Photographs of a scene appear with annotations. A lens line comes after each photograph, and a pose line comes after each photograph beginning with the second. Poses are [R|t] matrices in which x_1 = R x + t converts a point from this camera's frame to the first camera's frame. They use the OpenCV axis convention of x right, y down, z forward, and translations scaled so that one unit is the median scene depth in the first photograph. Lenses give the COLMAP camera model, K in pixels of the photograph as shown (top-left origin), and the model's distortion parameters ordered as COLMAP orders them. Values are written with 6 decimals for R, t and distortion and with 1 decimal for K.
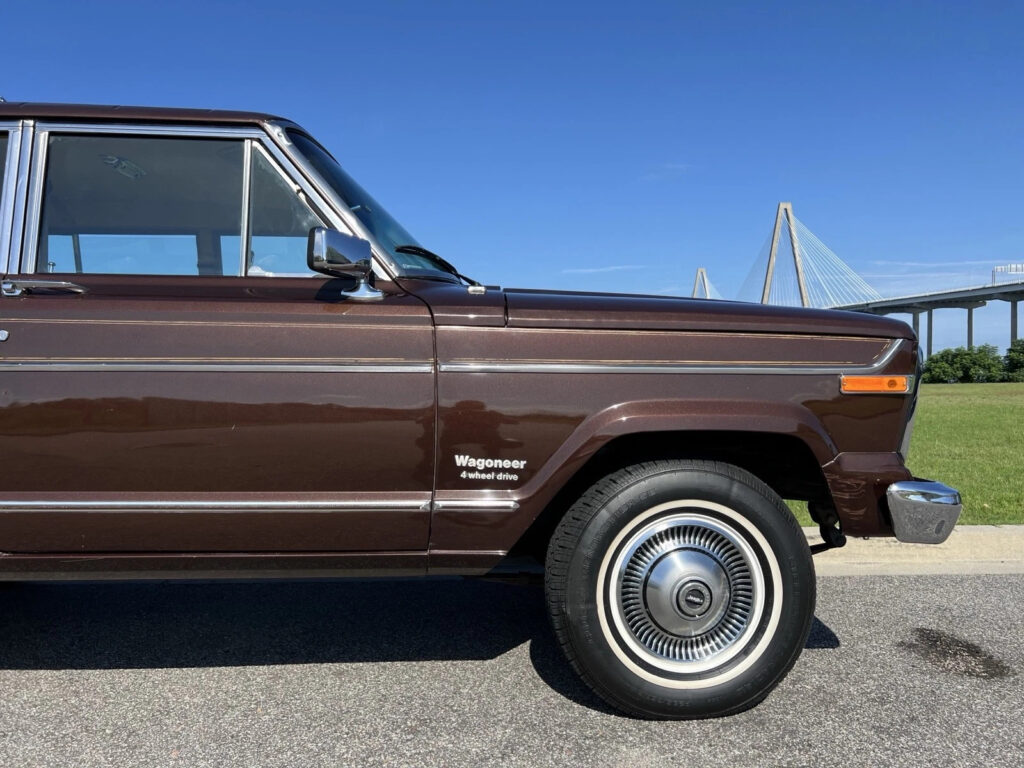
lens RADIAL K [[773.5, 0, 510.3], [0, 773.5, 391.2], [0, 0, 1]] dist [0.056921, -0.063877]
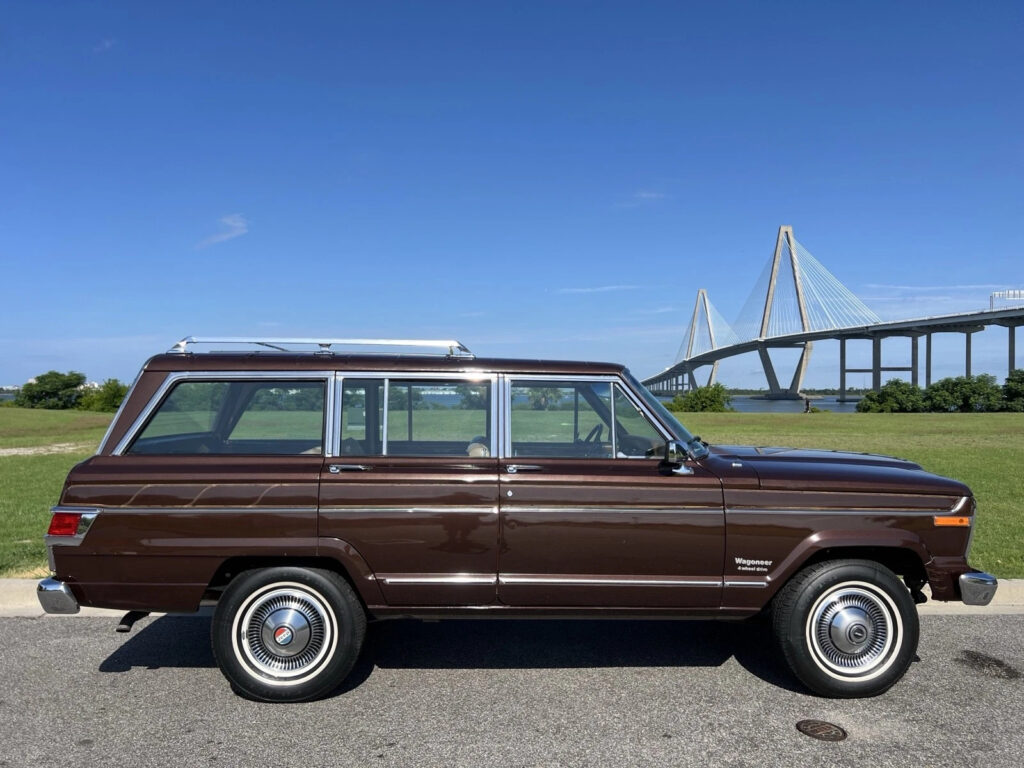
lens RADIAL K [[773.5, 0, 518.3], [0, 773.5, 395.6], [0, 0, 1]] dist [0.061461, -0.068939]
pose [[0.999902, 0.010136, 0.009693, -0.523988], [-0.009970, 0.999804, -0.017114, -0.232732], [-0.009865, 0.017015, 0.999807, -0.773131]]
